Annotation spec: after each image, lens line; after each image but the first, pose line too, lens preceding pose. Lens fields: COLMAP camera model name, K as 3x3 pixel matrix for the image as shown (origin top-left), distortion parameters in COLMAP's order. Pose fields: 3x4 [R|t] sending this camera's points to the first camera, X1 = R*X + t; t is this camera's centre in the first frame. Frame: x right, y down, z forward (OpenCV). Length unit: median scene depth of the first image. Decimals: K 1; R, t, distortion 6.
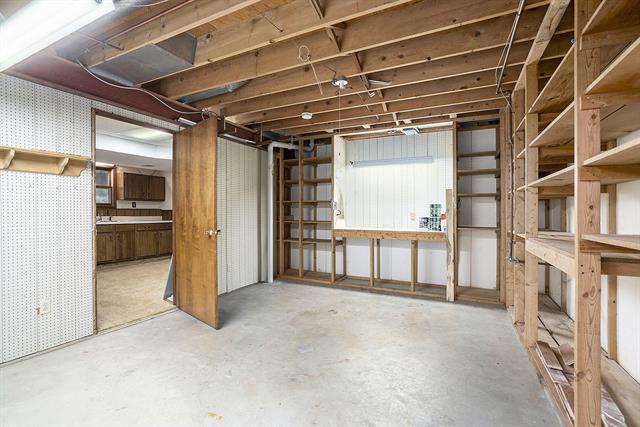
lens RADIAL K [[296.6, 0, 320.3], [0, 296.6, 215.2], [0, 0, 1]] dist [-0.041257, 0.004835]
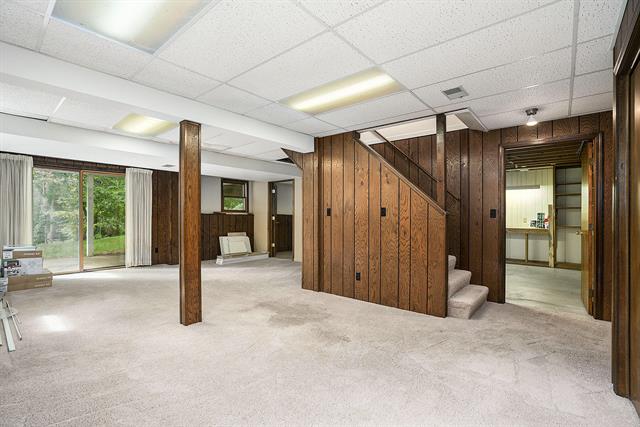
lens RADIAL K [[296.6, 0, 313.9], [0, 296.6, 216.3], [0, 0, 1]] dist [-0.041257, 0.004835]
pose [[0.966384, -0.001101, -0.257102, -0.452209], [-0.001069, 0.999965, -0.008302, -0.002120], [0.257102, 0.008298, 0.966349, -0.965589]]
